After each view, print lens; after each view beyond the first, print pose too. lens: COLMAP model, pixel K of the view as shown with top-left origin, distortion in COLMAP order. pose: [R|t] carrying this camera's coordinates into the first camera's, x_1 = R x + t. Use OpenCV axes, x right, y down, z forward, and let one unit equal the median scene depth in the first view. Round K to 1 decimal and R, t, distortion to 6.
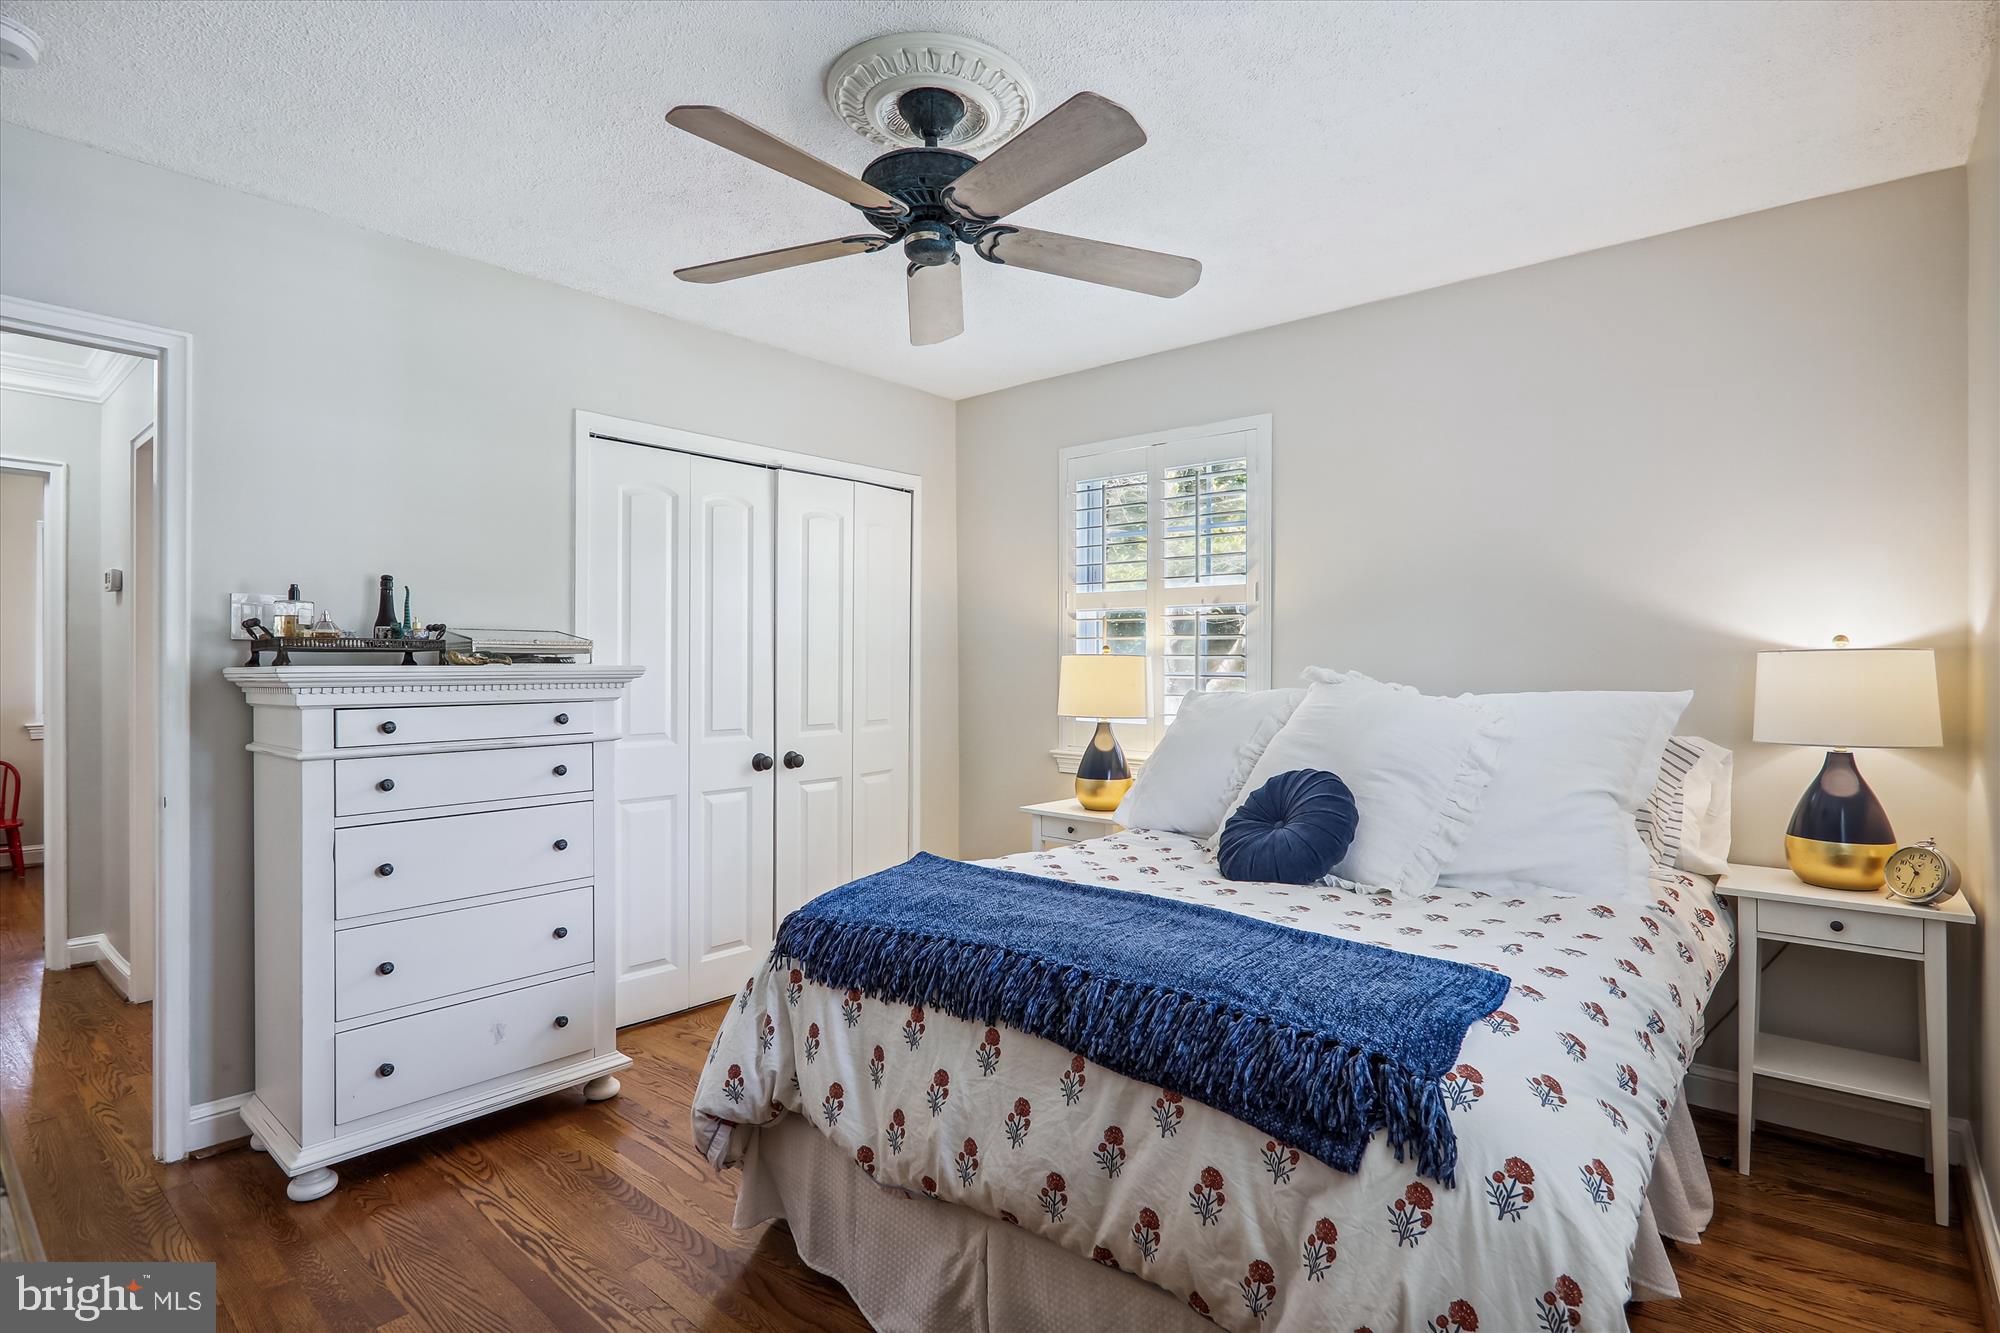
lens RADIAL K [[984.6, 0, 1006.2], [0, 984.6, 667.5], [0, 0, 1]] dist [-0.014052, -0.001750]
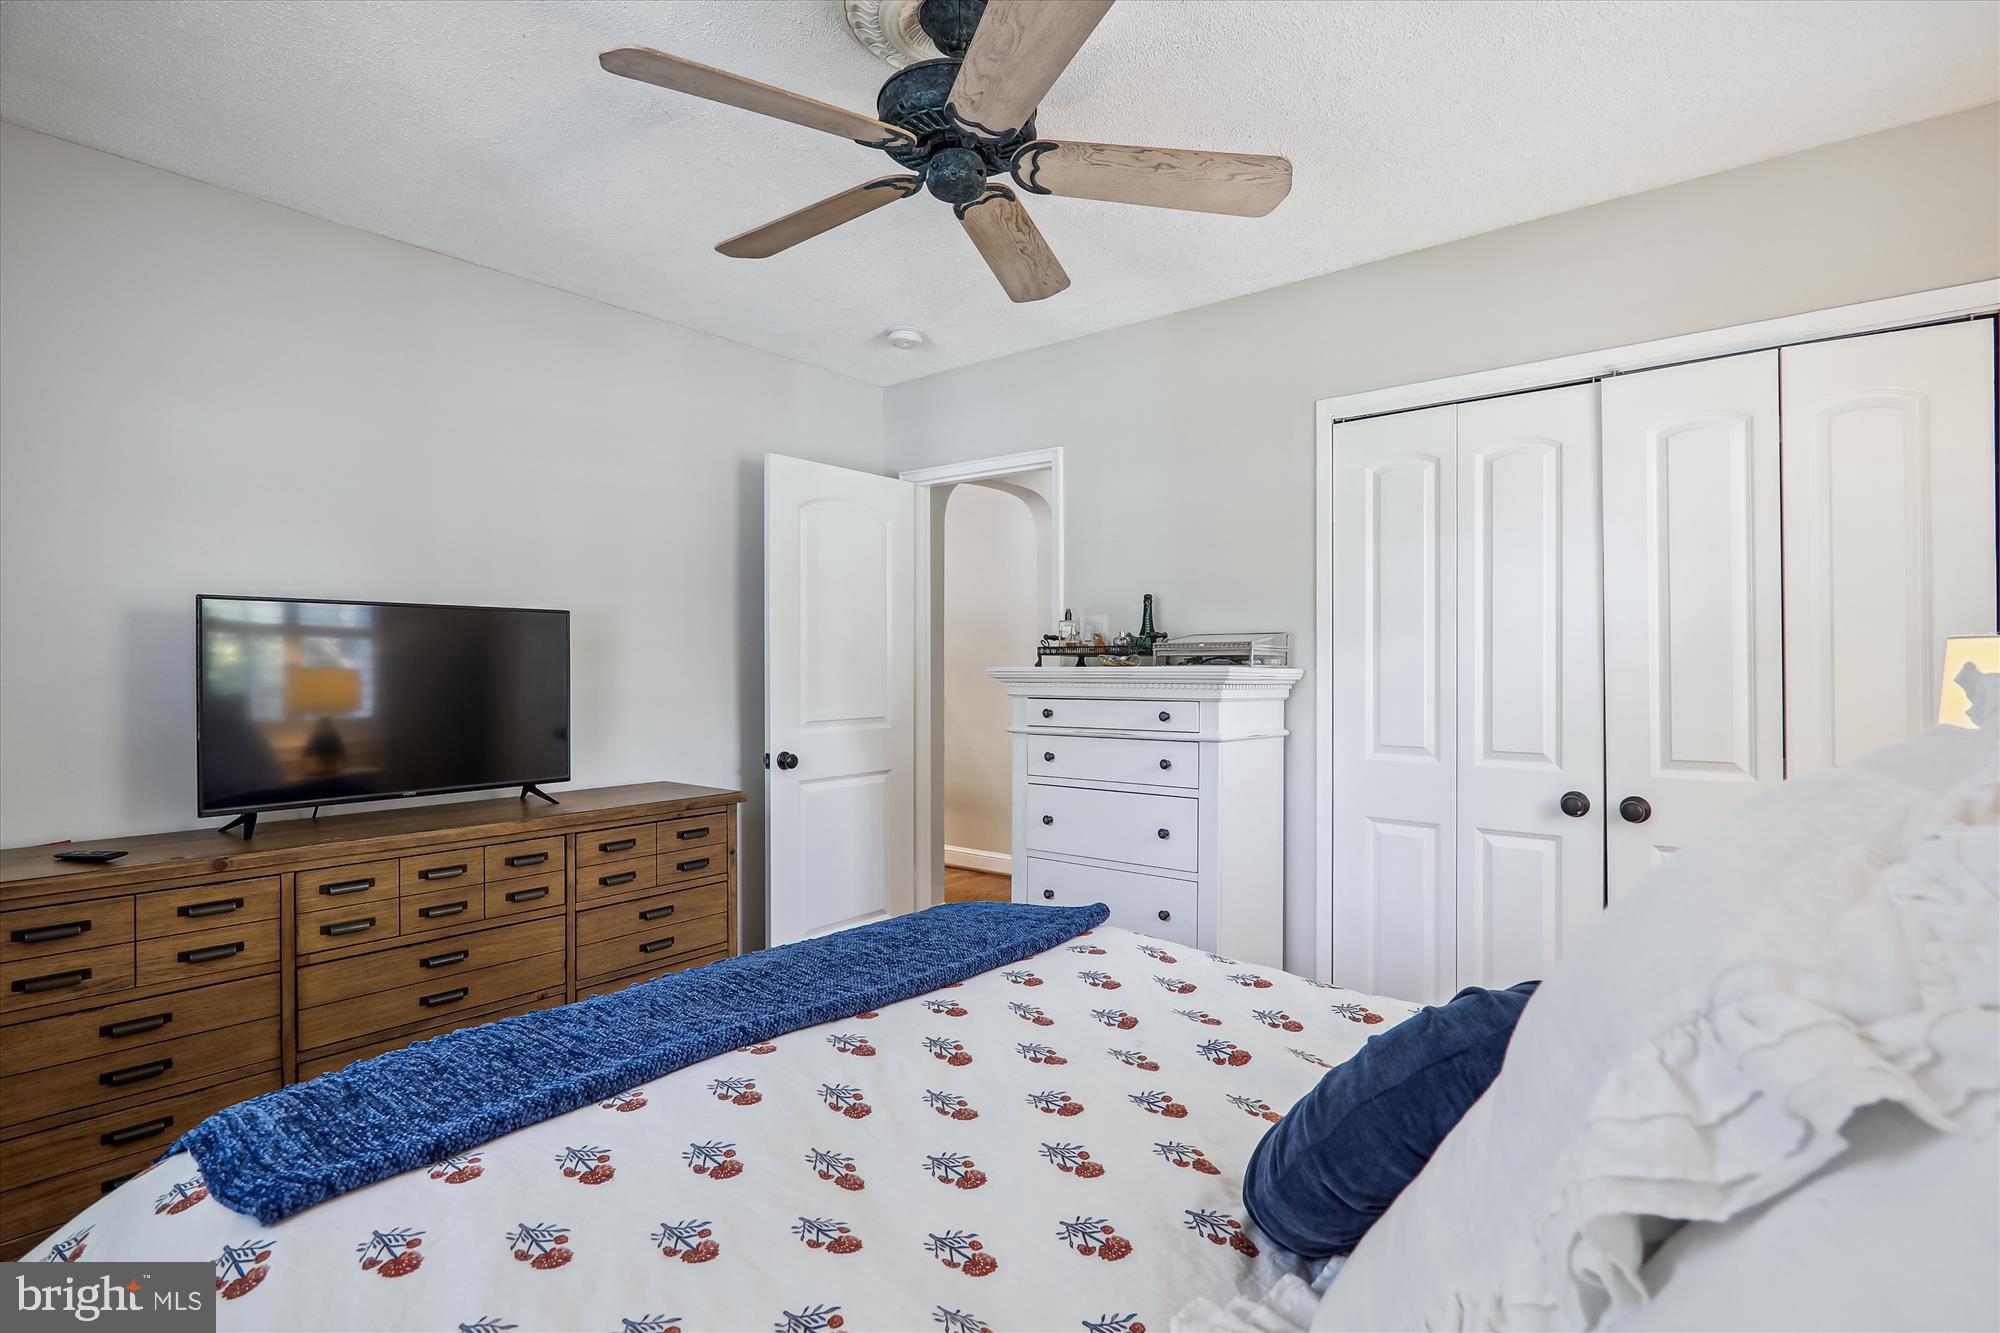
lens RADIAL K [[984.6, 0, 1006.2], [0, 984.6, 667.5], [0, 0, 1]] dist [-0.014052, -0.001750]
pose [[0.029956, -0.001523, -0.999550, 0.555413], [-0.003752, 0.999992, -0.001636, 0.001323], [0.999544, 0.003800, 0.029950, 0.718267]]
